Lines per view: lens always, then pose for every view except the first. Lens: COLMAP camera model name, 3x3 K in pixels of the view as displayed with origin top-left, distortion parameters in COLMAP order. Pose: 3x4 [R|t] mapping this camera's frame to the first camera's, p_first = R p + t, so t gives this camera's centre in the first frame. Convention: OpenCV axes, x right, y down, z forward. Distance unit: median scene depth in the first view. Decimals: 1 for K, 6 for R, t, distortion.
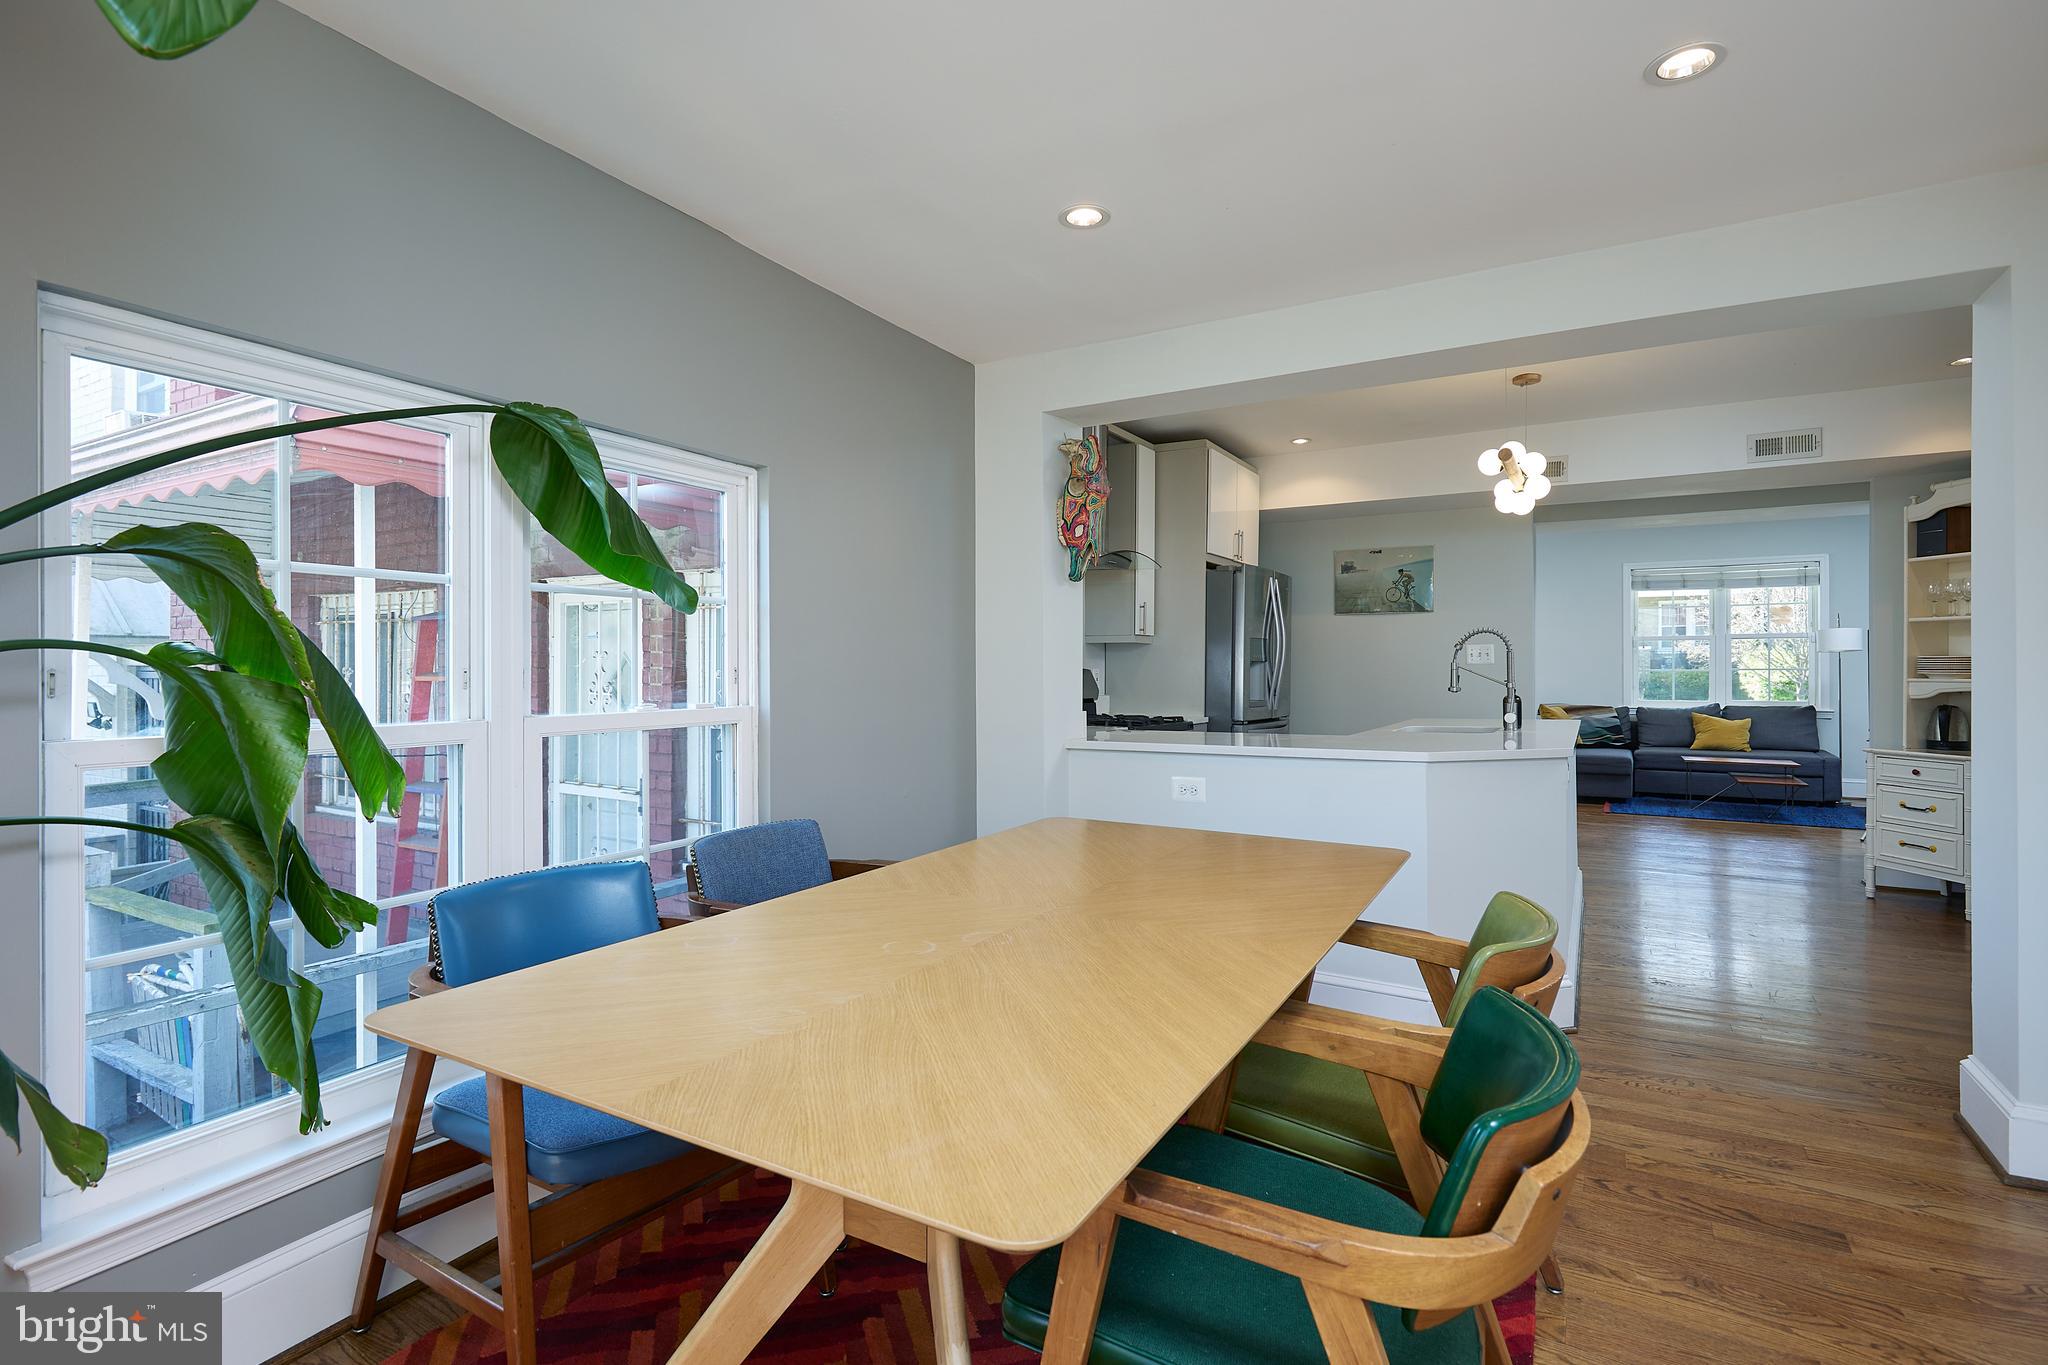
lens RADIAL K [[997.5, 0, 1021.2], [0, 997.5, 660.5], [0, 0, 1]] dist [0.002369, -0.000179]
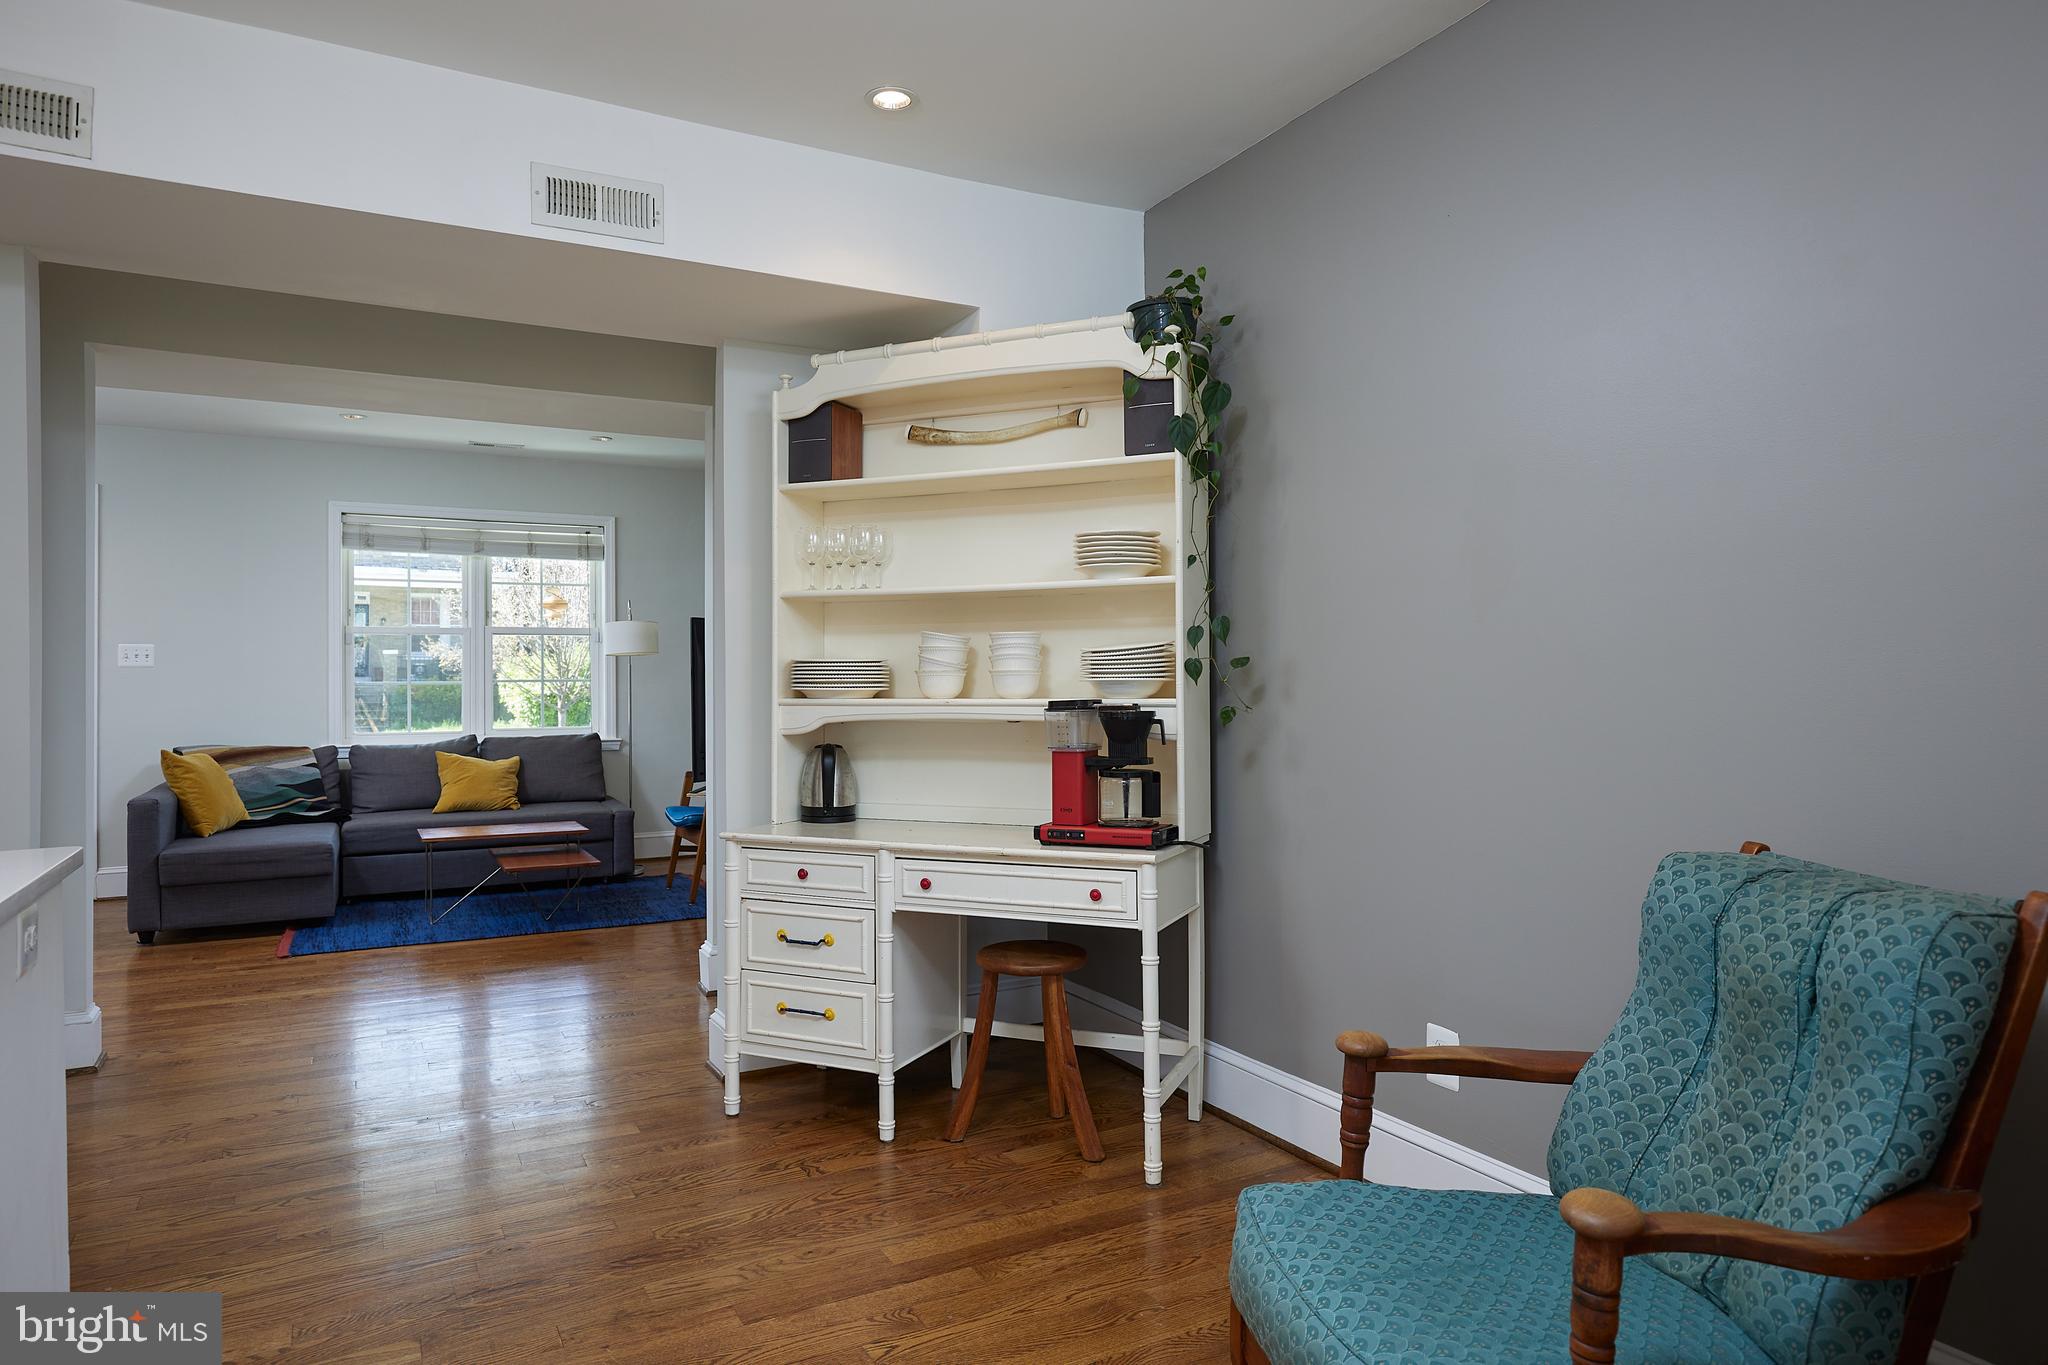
lens RADIAL K [[1224.6, 0, 1024.0], [0, 1224.6, 682.5], [0, 0, 1]] dist [0.003663, 0.000027]
pose [[0.515047, -0.004803, 0.857149, 0.207482], [-0.004584, 0.999955, 0.008358, 0.001490], [-0.857150, -0.008234, 0.515001, 0.295430]]
